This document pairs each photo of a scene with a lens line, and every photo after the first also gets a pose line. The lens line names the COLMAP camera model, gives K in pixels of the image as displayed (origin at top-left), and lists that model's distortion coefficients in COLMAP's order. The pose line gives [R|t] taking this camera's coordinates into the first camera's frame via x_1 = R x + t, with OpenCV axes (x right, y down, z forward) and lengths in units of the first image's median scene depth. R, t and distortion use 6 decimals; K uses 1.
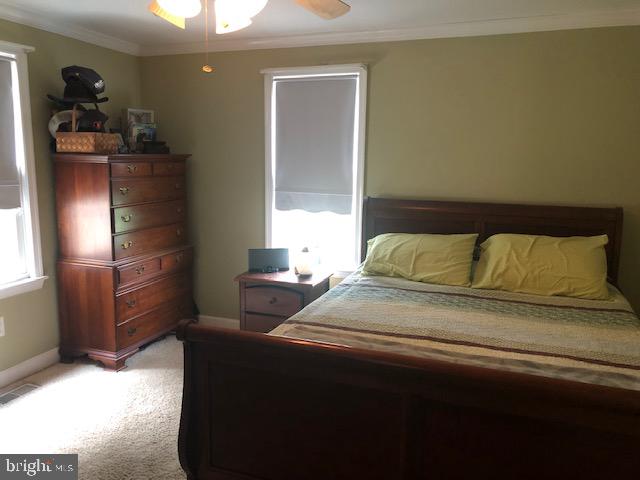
lens RADIAL K [[524.7, 0, 318.6], [0, 524.7, 234.9], [0, 0, 1]] dist [0.061631, -0.072902]
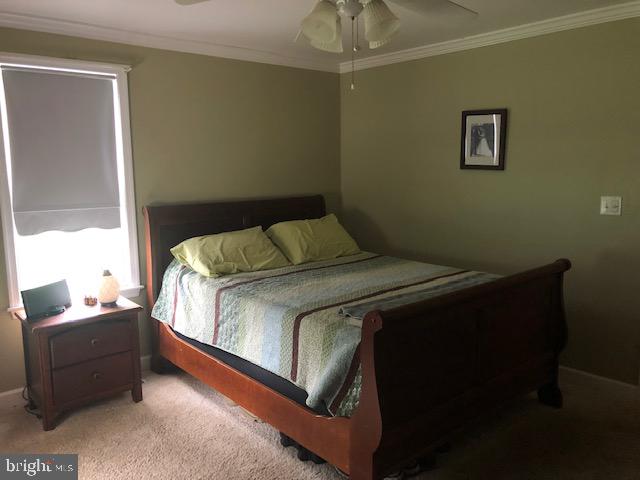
lens RADIAL K [[524.7, 0, 318.6], [0, 524.7, 234.9], [0, 0, 1]] dist [0.061631, -0.072902]
pose [[0.470340, -0.143439, 0.870750, -0.648167], [0.150279, 0.985309, 0.081137, -0.054935], [-0.869595, 0.092694, 0.484986, 0.283491]]
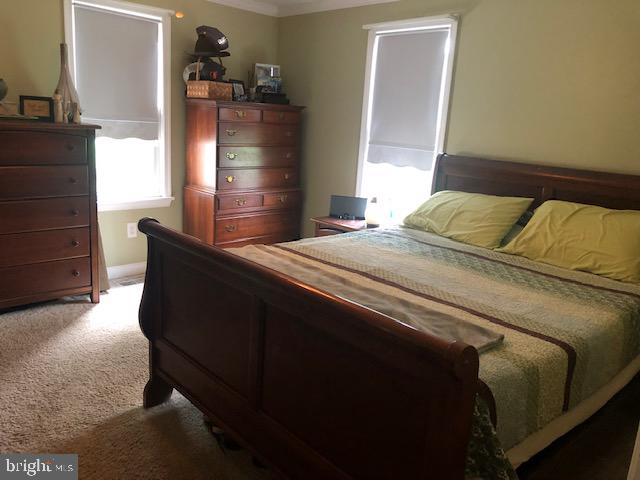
lens RADIAL K [[527.8, 0, 318.9], [0, 527.8, 228.2], [0, 0, 1]] dist [0.075905, -0.127530]
pose [[0.898997, 0.131957, -0.417602, 0.339044], [-0.114593, 0.991184, 0.066511, 0.027924], [0.422697, -0.011939, 0.906193, 0.006404]]
